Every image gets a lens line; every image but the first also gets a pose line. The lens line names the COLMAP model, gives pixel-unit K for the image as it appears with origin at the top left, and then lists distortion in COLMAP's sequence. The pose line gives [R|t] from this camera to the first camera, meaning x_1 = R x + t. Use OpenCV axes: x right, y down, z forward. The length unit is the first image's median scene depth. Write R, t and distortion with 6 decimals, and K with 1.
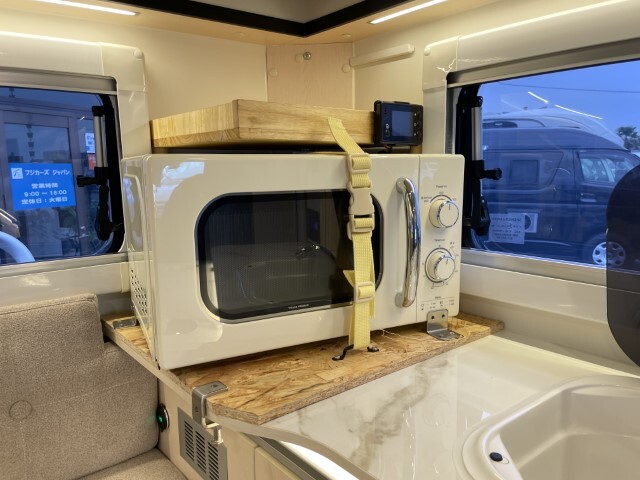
lens RADIAL K [[495.6, 0, 320.0], [0, 495.6, 240.0], [0, 0, 1]] dist [0.086656, -0.130190]
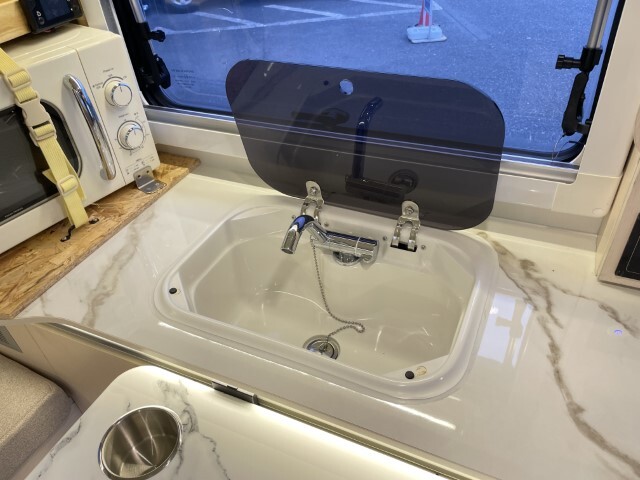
lens RADIAL K [[495.6, 0, 320.0], [0, 495.6, 240.0], [0, 0, 1]] dist [0.086656, -0.130190]
pose [[0.901068, -0.313419, 0.299742, 0.234991], [0.124789, 0.849311, 0.512932, -0.335234], [-0.415337, -0.424782, 0.804398, -0.304895]]
